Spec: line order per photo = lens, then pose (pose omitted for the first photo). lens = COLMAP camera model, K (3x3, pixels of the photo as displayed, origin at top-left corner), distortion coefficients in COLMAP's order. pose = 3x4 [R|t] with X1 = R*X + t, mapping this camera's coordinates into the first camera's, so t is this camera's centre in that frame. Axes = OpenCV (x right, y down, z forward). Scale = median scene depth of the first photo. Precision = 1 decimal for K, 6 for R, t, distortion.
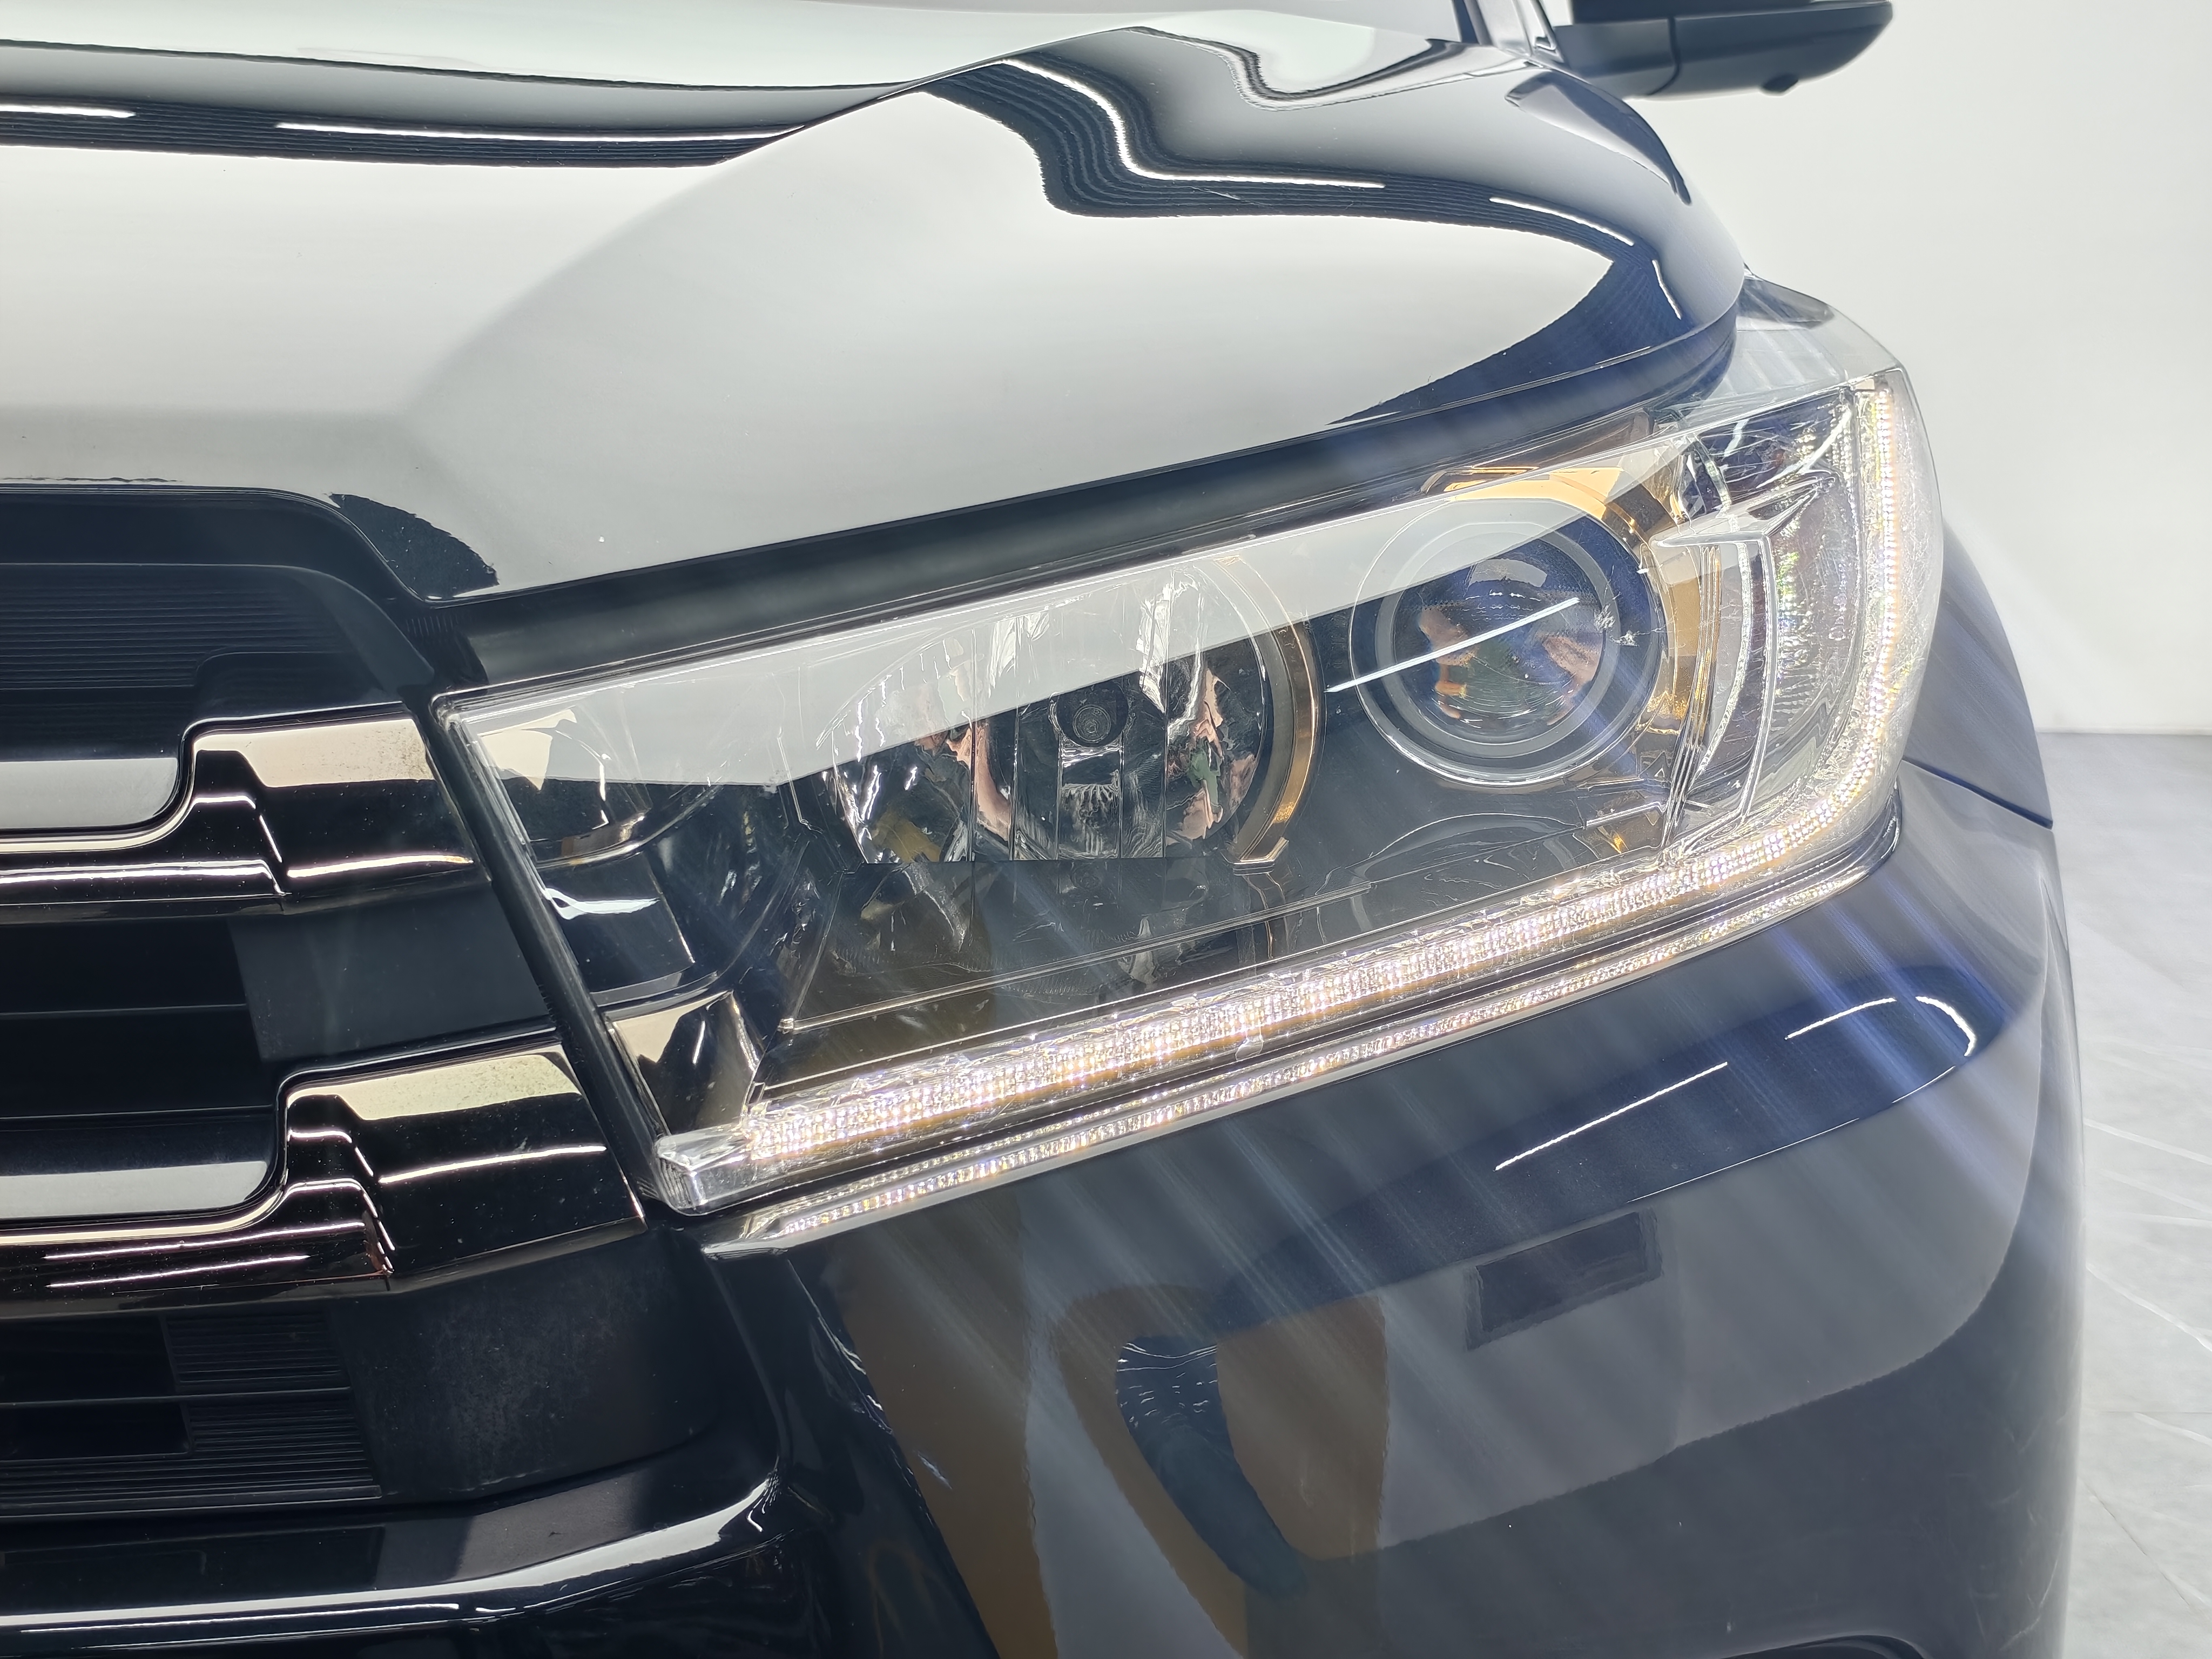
lens RADIAL K [[3692.9, 0, 1106.0], [0, 3692.9, 829.5], [0, 0, 1]] dist [0.009179, -0.050314]
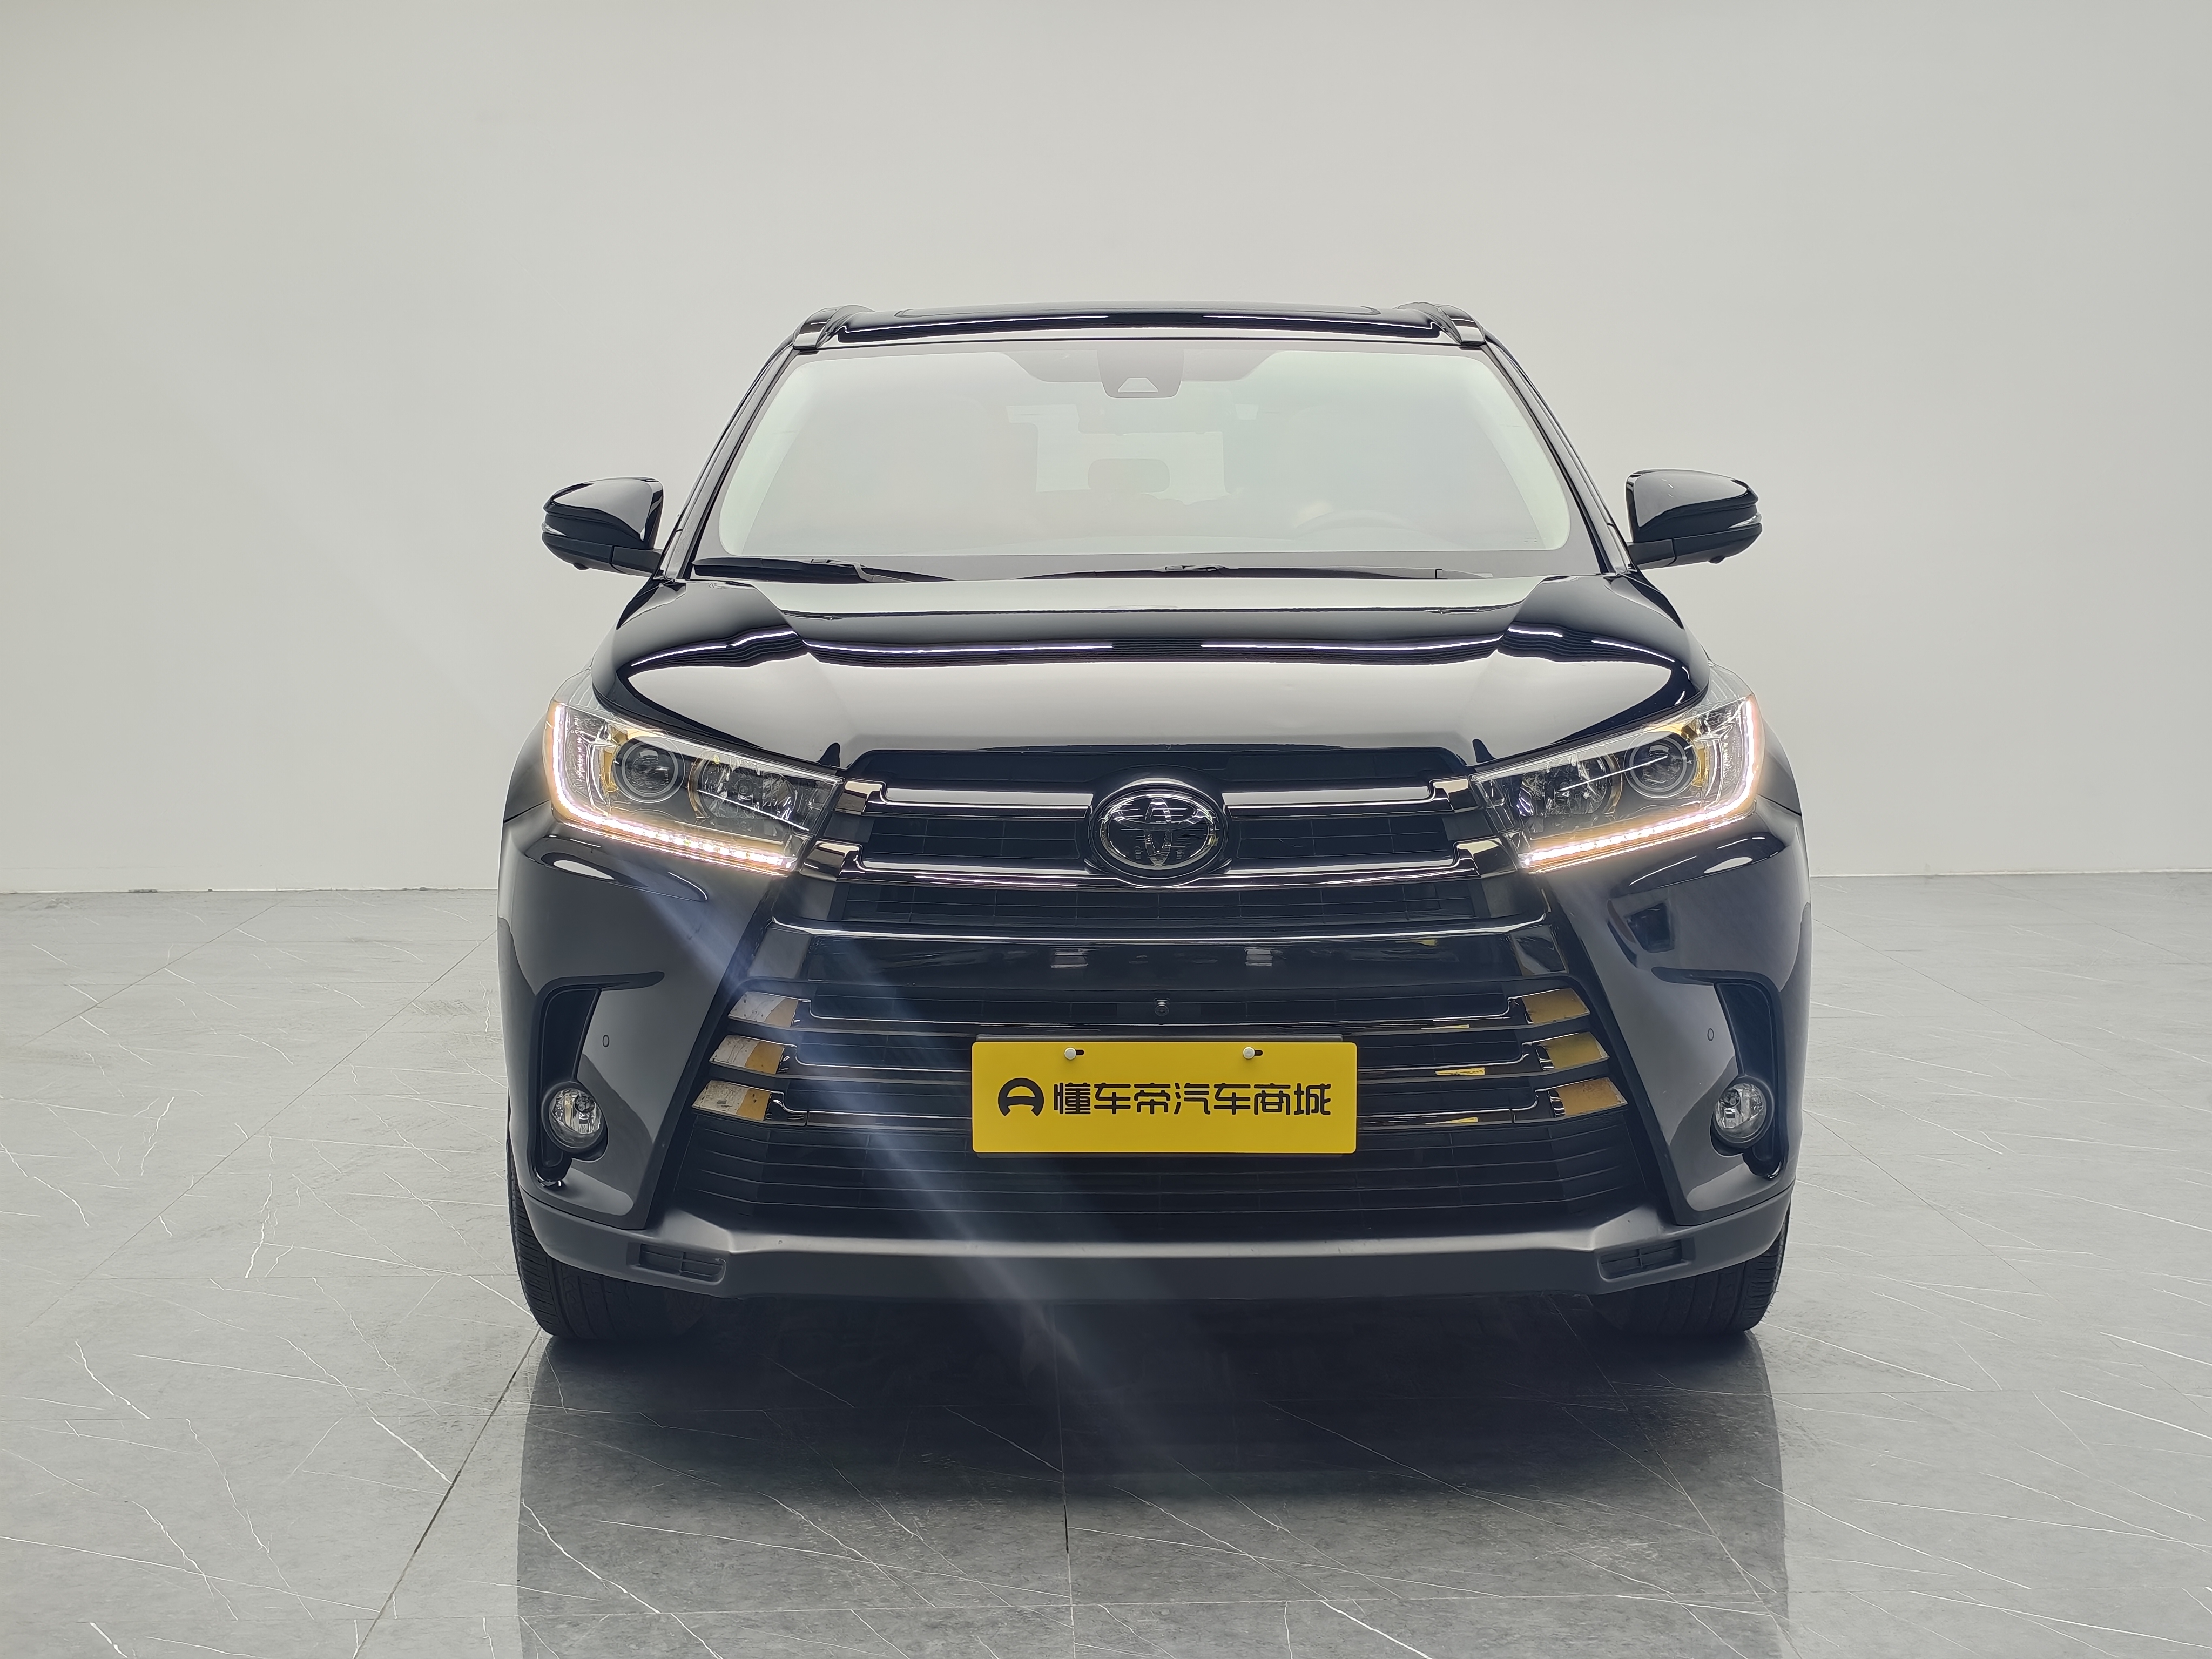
lens RADIAL K [[3692.9, 0, 1106.0], [0, 3692.9, 829.5], [0, 0, 1]] dist [0.009179, -0.050314]
pose [[0.999425, -0.031902, 0.011482, -0.551647], [0.032620, 0.997081, -0.069038, 0.282323], [-0.009246, 0.069373, 0.997548, -3.070321]]
